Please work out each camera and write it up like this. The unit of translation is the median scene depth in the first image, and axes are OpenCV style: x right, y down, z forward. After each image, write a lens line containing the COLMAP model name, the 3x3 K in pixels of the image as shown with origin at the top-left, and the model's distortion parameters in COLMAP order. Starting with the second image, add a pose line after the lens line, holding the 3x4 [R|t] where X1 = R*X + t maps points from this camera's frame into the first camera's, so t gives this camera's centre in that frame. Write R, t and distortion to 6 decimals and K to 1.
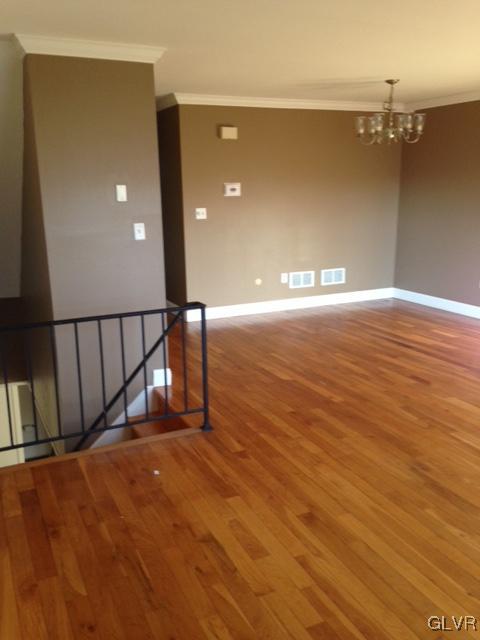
lens RADIAL K [[579.9, 0, 229.0], [0, 579.9, 319.5], [0, 0, 1]] dist [0.210511, -0.328381]
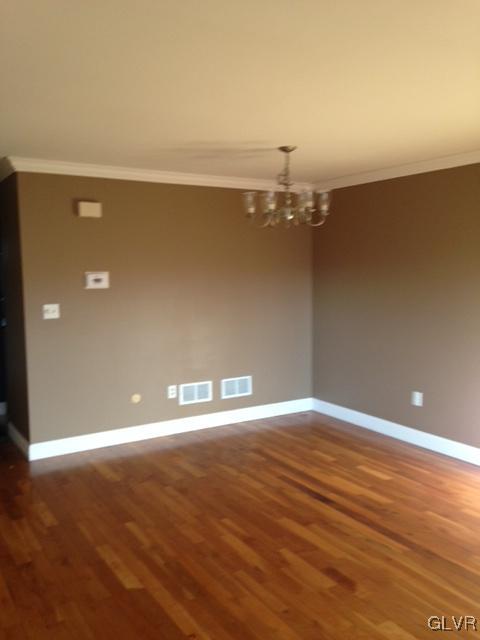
lens RADIAL K [[579.9, 0, 229.0], [0, 579.9, 319.5], [0, 0, 1]] dist [0.210511, -0.328381]
pose [[0.994572, -0.005067, 0.103929, 0.107908], [0.019522, 0.990164, -0.138542, -0.068880], [-0.102204, 0.139819, 0.984888, 0.262790]]
